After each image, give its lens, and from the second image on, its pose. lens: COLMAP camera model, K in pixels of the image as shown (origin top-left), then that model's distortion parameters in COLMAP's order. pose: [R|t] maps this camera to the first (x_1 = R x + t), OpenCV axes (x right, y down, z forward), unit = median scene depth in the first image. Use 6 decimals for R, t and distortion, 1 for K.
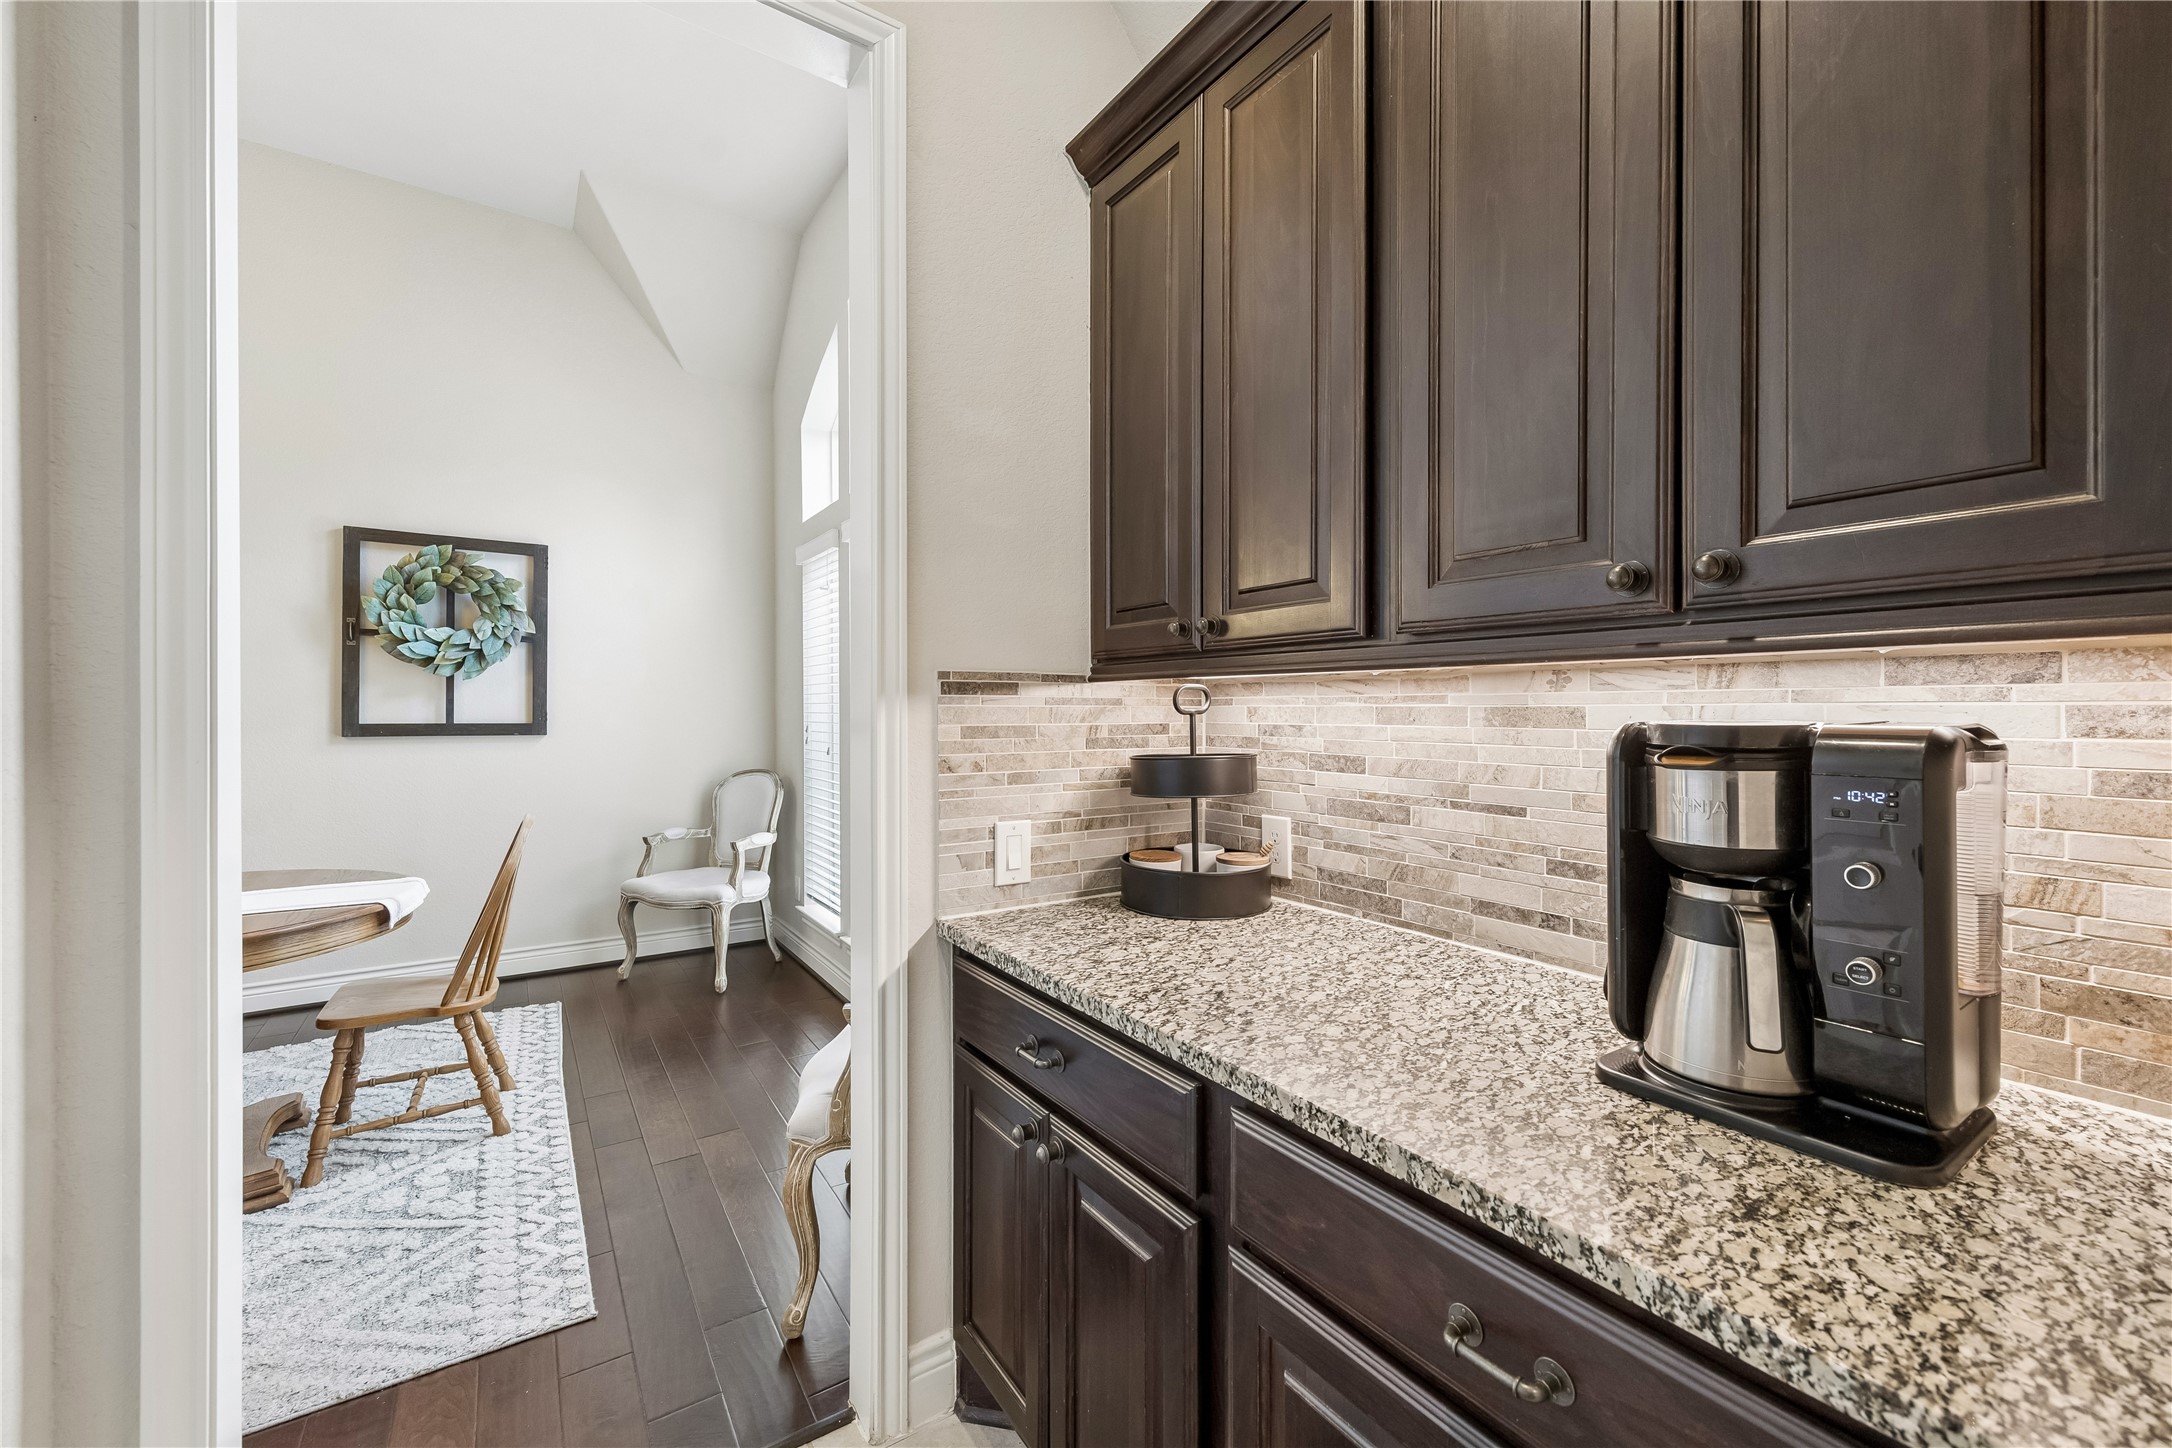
lens RADIAL K [[838.1, 0, 1091.3], [0, 838.1, 722.4], [0, 0, 1]] dist [-0.000052, 0.000044]
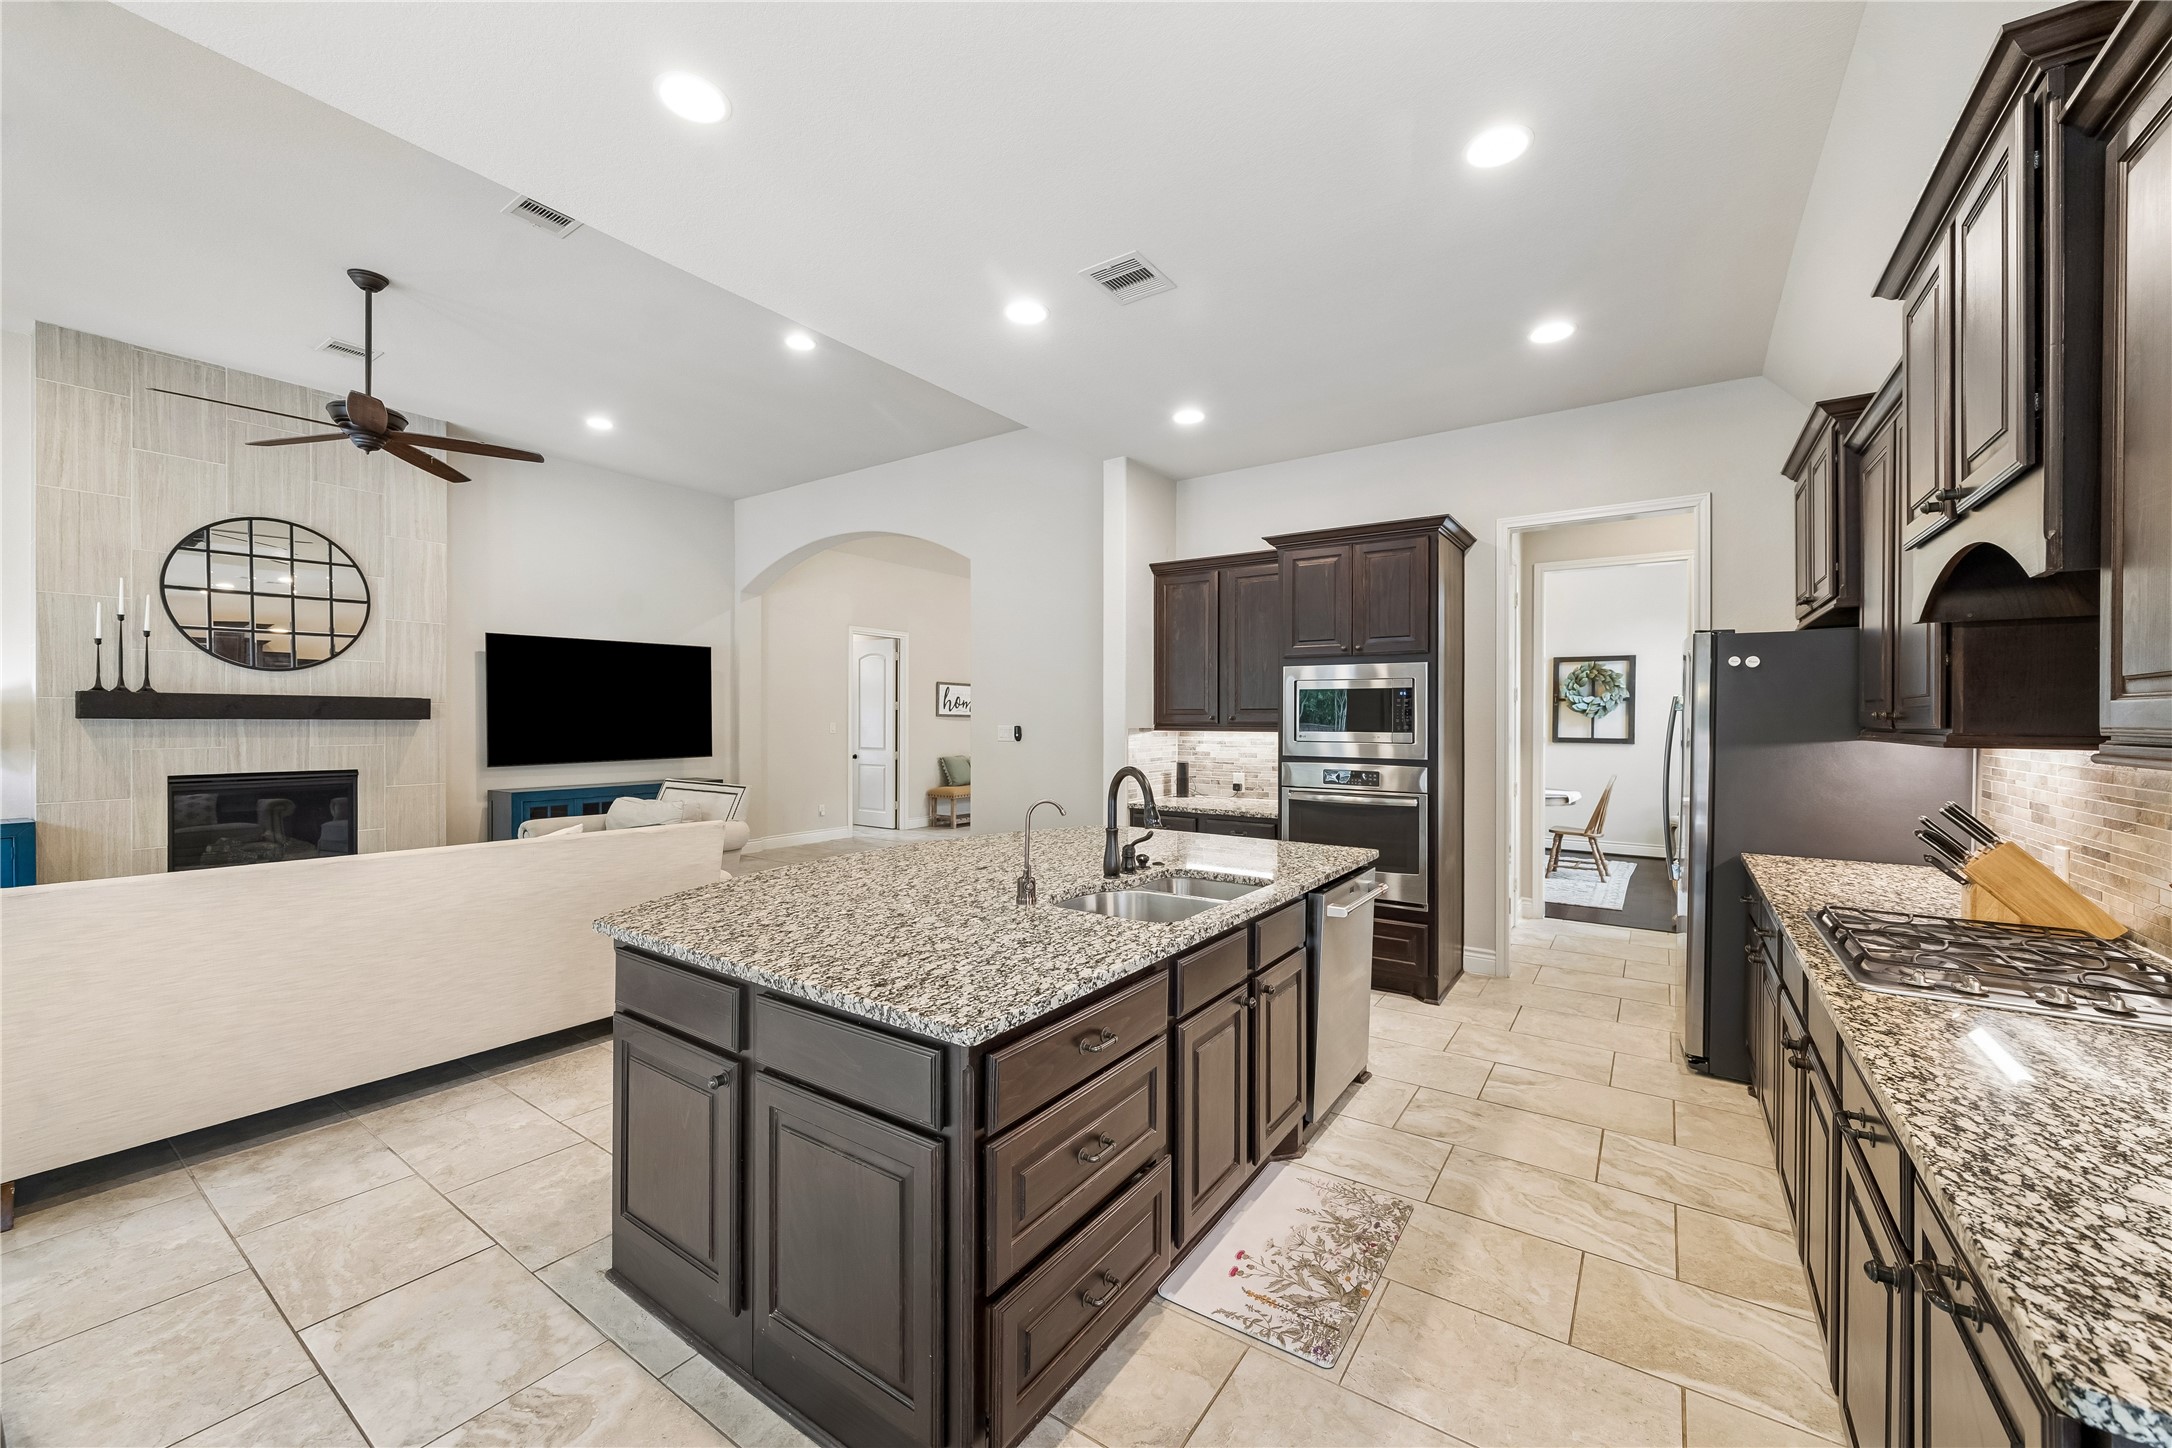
lens RADIAL K [[838.1, 0, 1091.3], [0, 838.1, 722.4], [0, 0, 1]] dist [-0.000052, 0.000044]
pose [[0.350997, -0.003206, -0.936371, 0.906729], [-0.017323, 0.999801, -0.009917, 0.004623], [0.936216, 0.019702, 0.350871, -1.096653]]
